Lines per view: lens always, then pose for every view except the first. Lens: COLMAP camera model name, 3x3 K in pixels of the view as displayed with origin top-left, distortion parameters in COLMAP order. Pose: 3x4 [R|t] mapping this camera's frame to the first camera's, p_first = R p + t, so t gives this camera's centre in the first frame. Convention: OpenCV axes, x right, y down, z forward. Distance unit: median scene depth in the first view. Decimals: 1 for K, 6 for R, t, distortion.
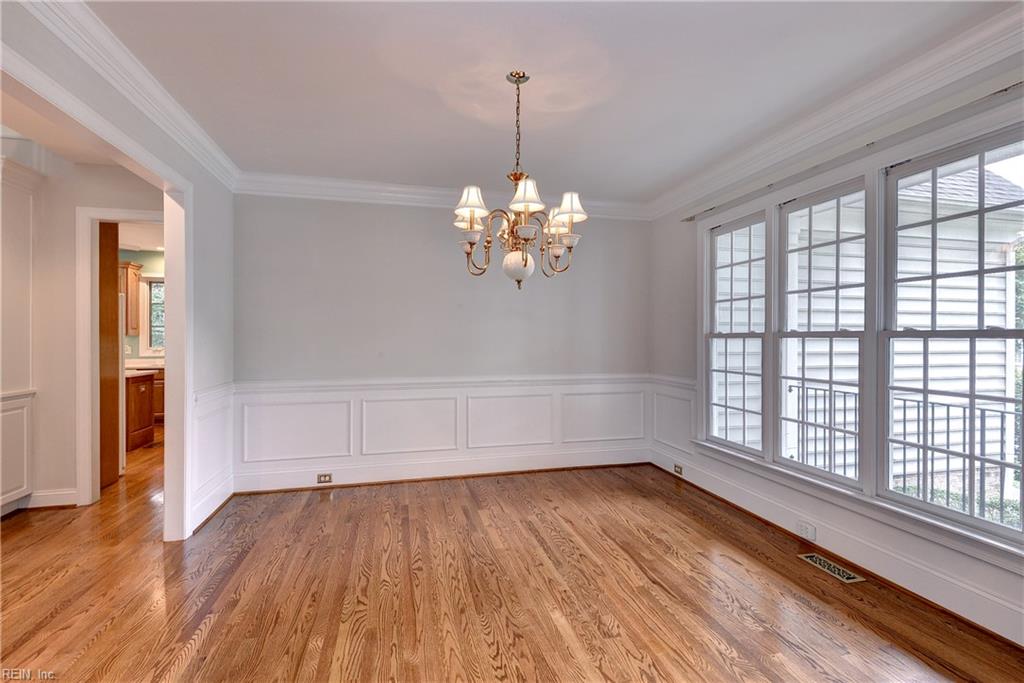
lens RADIAL K [[486.5, 0, 518.1], [0, 486.5, 334.5], [0, 0, 1]] dist [0.020967, -0.005221]
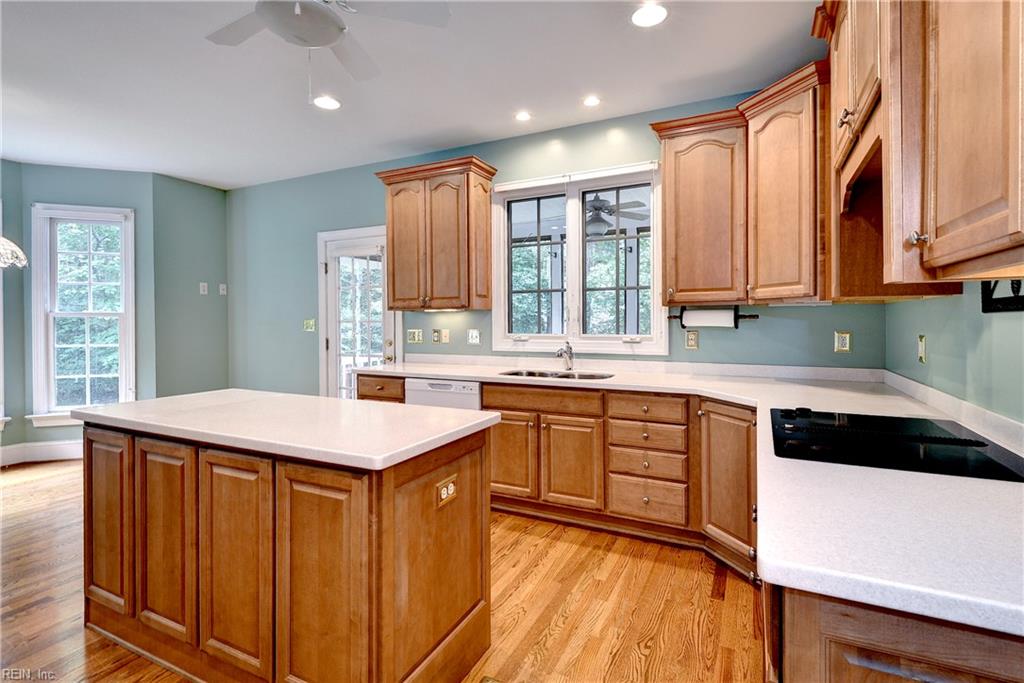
lens RADIAL K [[486.5, 0, 496.7], [0, 486.5, 322.4], [0, 0, 1]] dist [0.020967, -0.005221]
pose [[0.777456, -0.001713, -0.628934, -0.449183], [0.009101, 0.999922, 0.008527, 0.010333], [0.628871, -0.012354, 0.777412, 0.609951]]
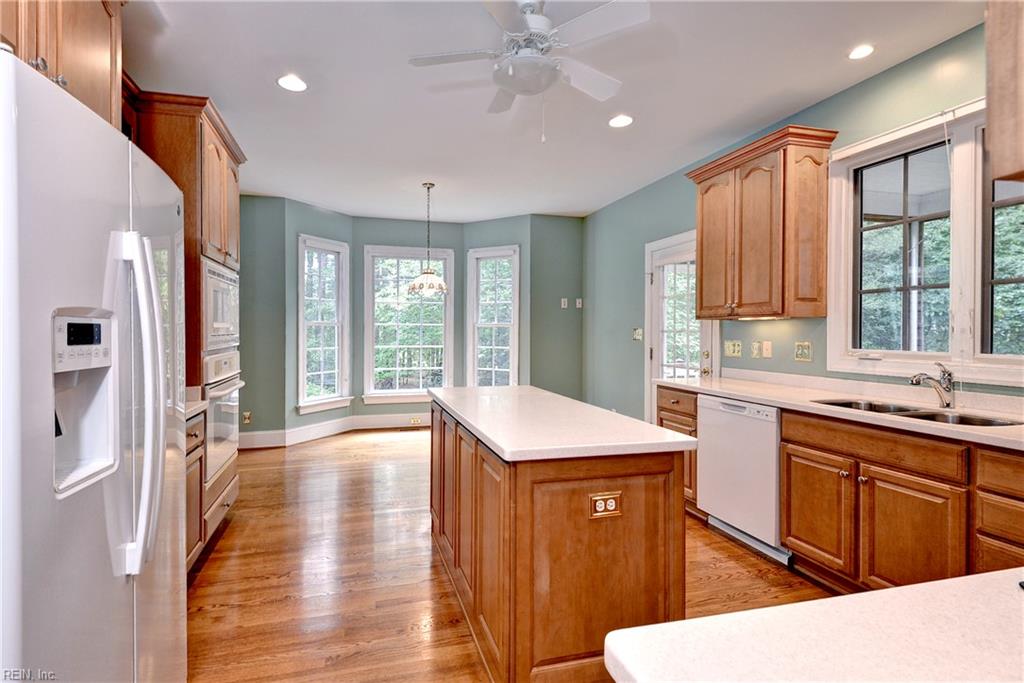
lens RADIAL K [[486.5, 0, 463.9], [0, 486.5, 331.6], [0, 0, 1]] dist [0.020967, -0.005221]
pose [[0.026339, 0.000888, -0.999653, -0.390511], [0.005173, 0.999986, 0.001025, 0.011060], [0.999640, -0.005198, 0.026334, 0.699737]]
